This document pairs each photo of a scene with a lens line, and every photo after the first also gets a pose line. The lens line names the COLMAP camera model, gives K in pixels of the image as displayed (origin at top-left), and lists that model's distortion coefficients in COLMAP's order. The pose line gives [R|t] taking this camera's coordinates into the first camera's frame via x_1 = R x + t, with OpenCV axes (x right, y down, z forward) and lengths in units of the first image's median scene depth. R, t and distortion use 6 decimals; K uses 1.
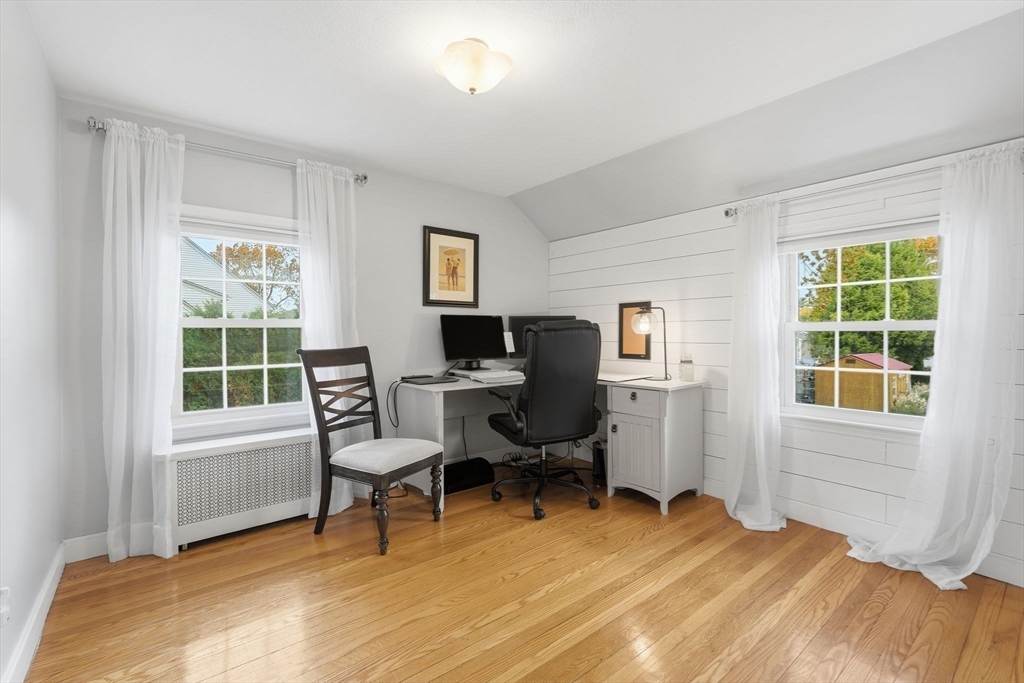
lens RADIAL K [[455.5, 0, 512.0], [0, 455.5, 341.5], [0, 0, 1]] dist [-0.002385, -0.000151]
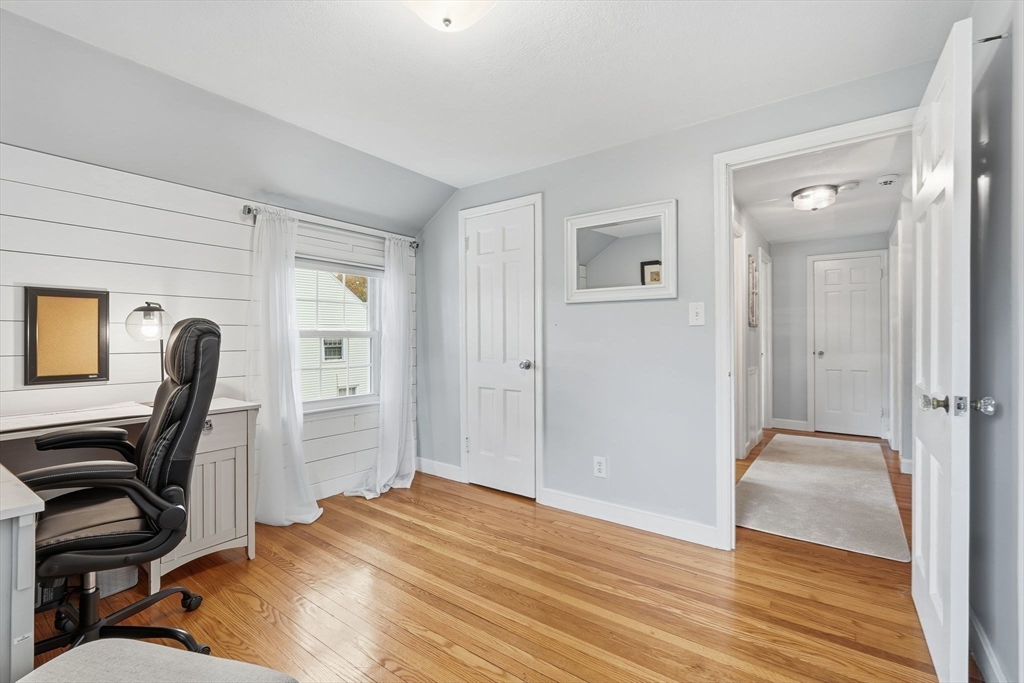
lens RADIAL K [[455.5, 0, 512.0], [0, 455.5, 341.5], [0, 0, 1]] dist [-0.002385, -0.000151]
pose [[-0.246112, -0.003070, 0.969237, -0.746667], [0.020578, 0.999753, 0.008392, -0.014453], [-0.969023, 0.022010, -0.245988, 0.946408]]
